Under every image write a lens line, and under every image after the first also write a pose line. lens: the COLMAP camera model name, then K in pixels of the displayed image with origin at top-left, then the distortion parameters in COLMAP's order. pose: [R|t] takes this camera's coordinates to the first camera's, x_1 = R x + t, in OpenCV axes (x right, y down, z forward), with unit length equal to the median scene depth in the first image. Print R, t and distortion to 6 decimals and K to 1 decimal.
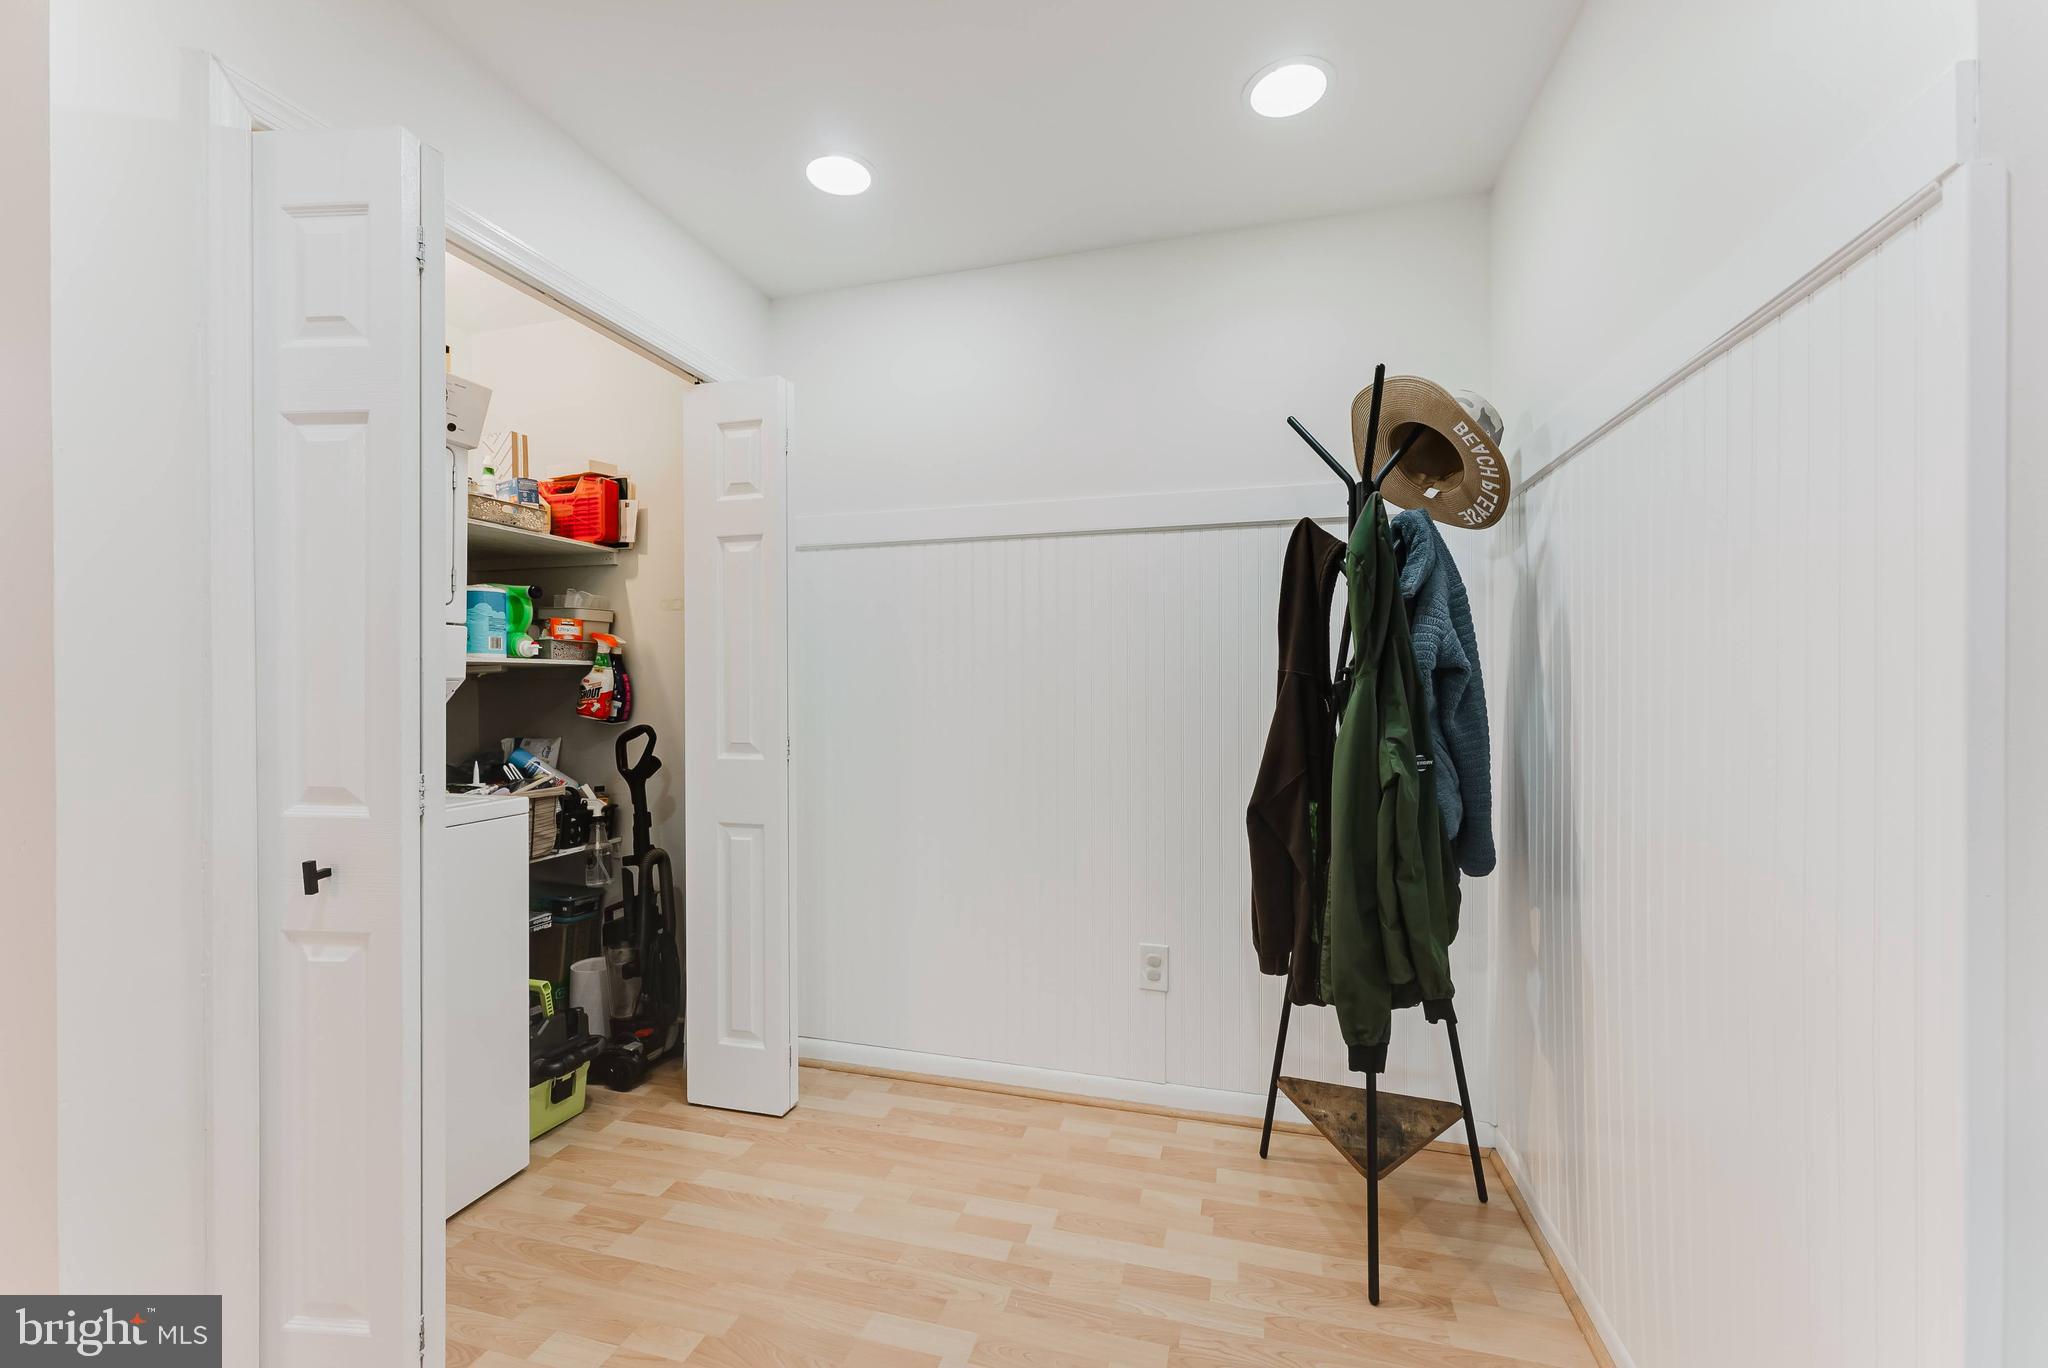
lens RADIAL K [[836.4, 0, 1035.9], [0, 836.4, 684.6], [0, 0, 1]] dist [-0.004612, -0.000027]
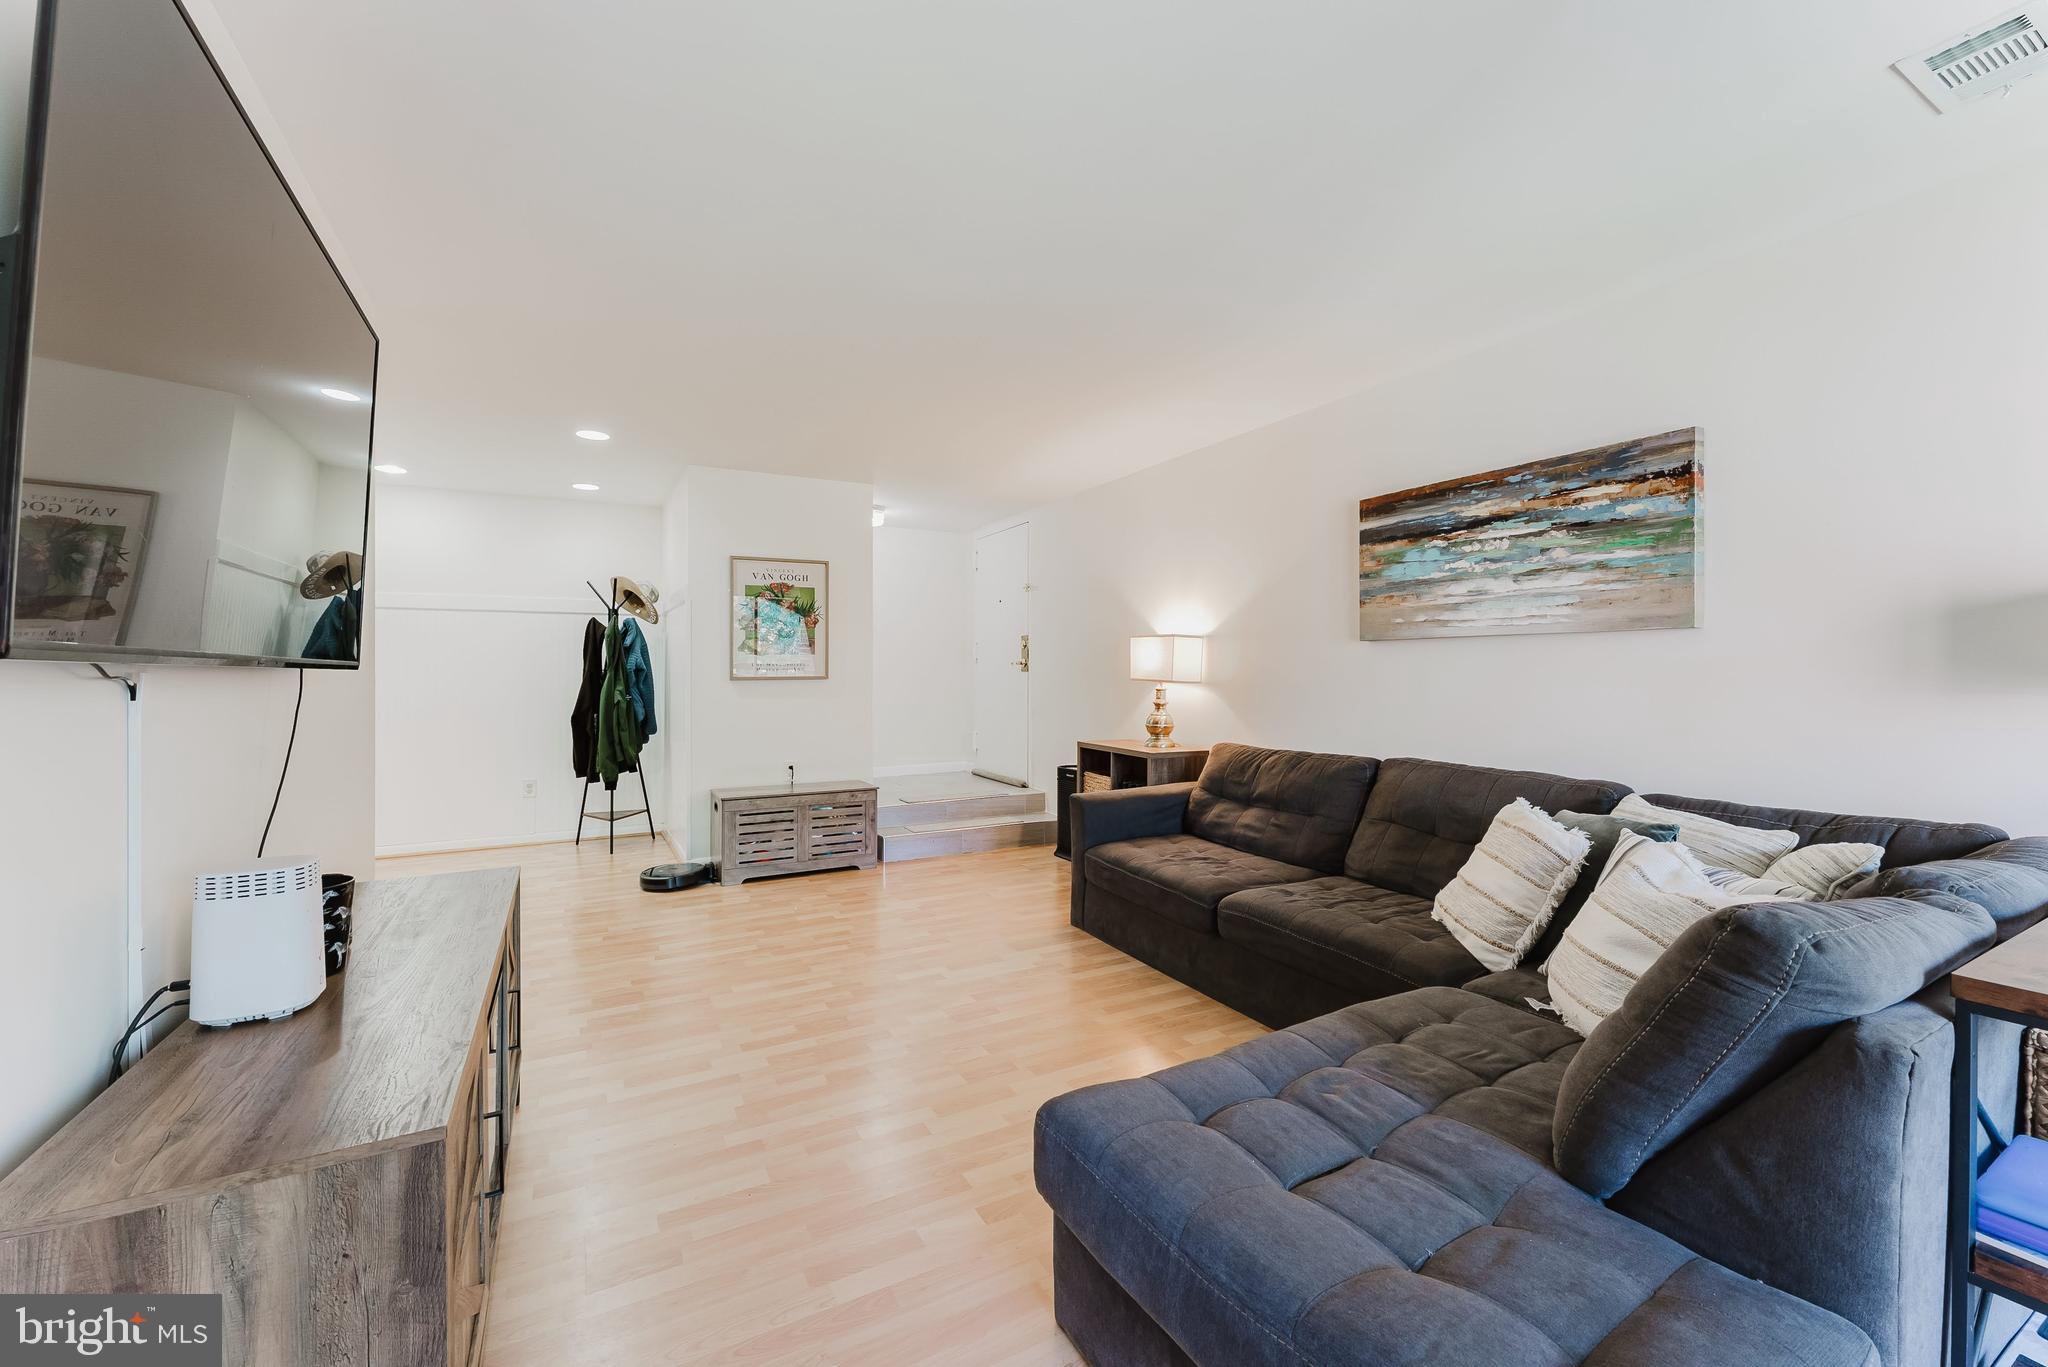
lens RADIAL K [[836.4, 0, 971.0], [0, 836.4, 673.6], [0, 0, 1]] dist [-0.004612, -0.000027]
pose [[0.754748, 0.002801, 0.656008, -0.643362], [-0.008990, 0.999941, 0.006073, -0.032430], [-0.655953, -0.010481, 0.754729, -2.233330]]
